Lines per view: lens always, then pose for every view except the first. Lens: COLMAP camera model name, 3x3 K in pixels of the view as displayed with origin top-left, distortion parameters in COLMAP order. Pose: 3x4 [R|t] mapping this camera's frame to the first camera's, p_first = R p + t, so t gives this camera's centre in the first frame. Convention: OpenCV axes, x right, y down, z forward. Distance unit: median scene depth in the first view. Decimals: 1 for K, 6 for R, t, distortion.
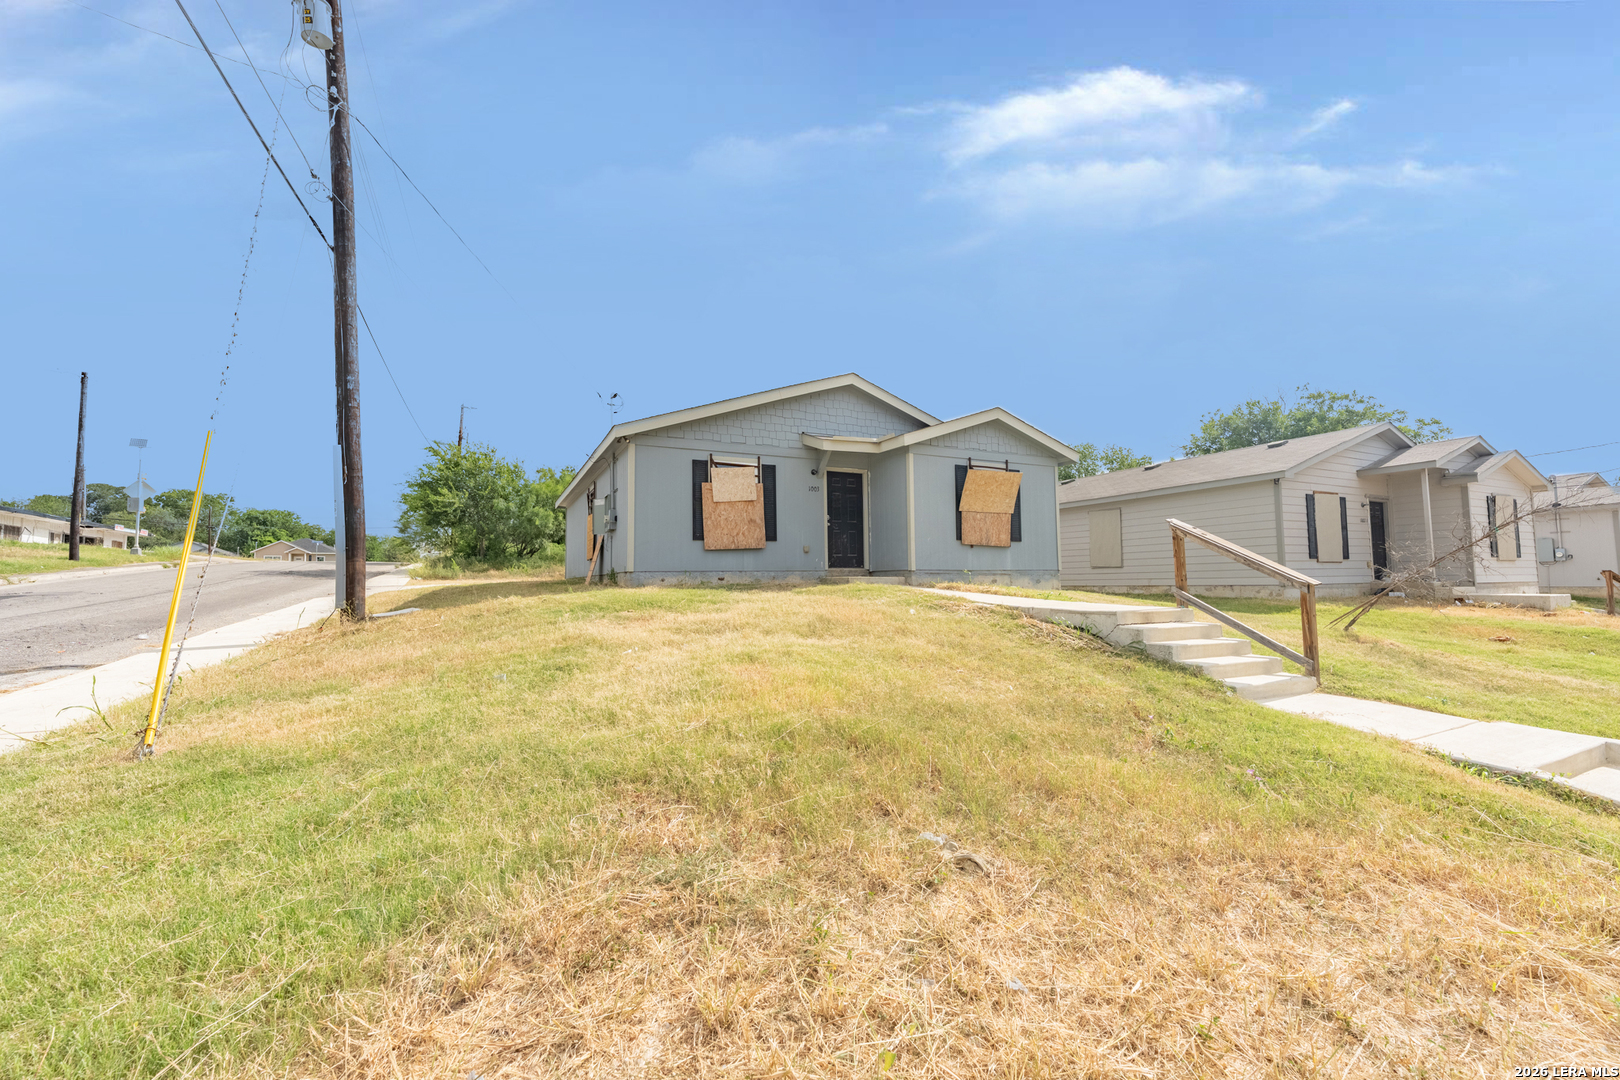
lens RADIAL K [[634.6, 0, 809.7], [0, 634.6, 535.1], [0, 0, 1]] dist [0.000300, -0.000003]
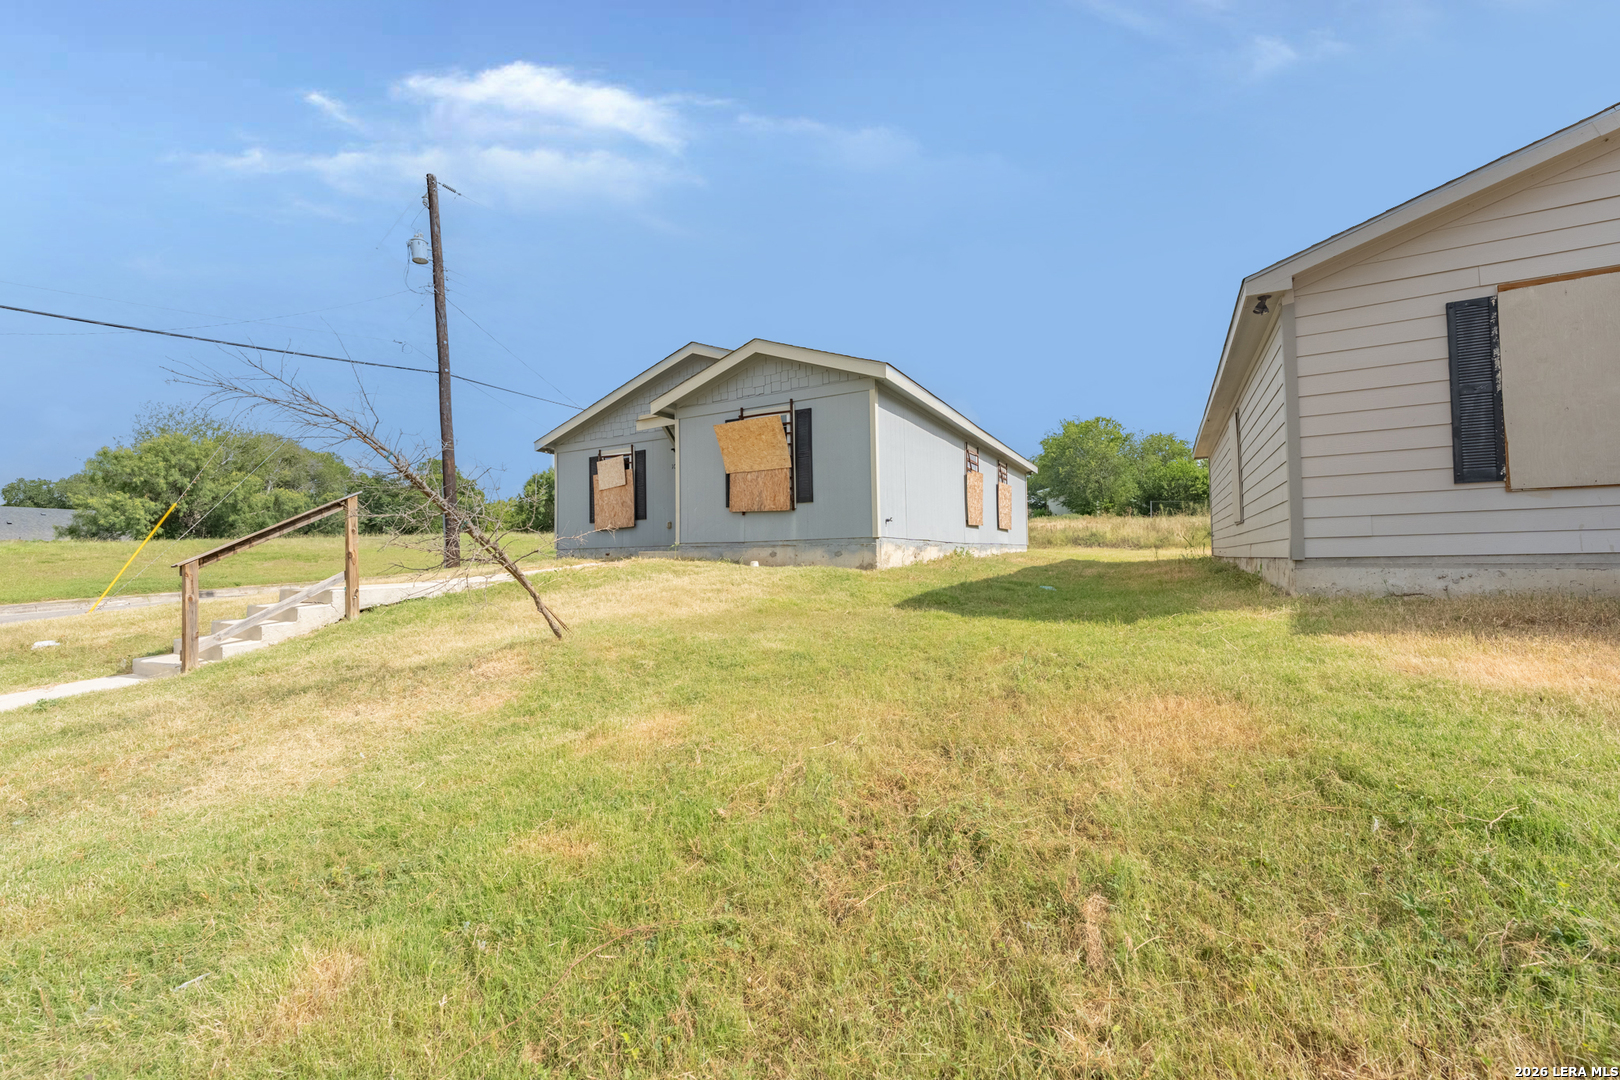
lens RADIAL K [[634.6, 0, 809.7], [0, 634.6, 535.1], [0, 0, 1]] dist [0.000300, -0.000003]
pose [[0.606025, -0.035854, -0.794637, 0.965674], [0.060870, 0.998145, 0.001386, 0.050148], [0.793113, -0.049209, 0.607083, 0.554623]]
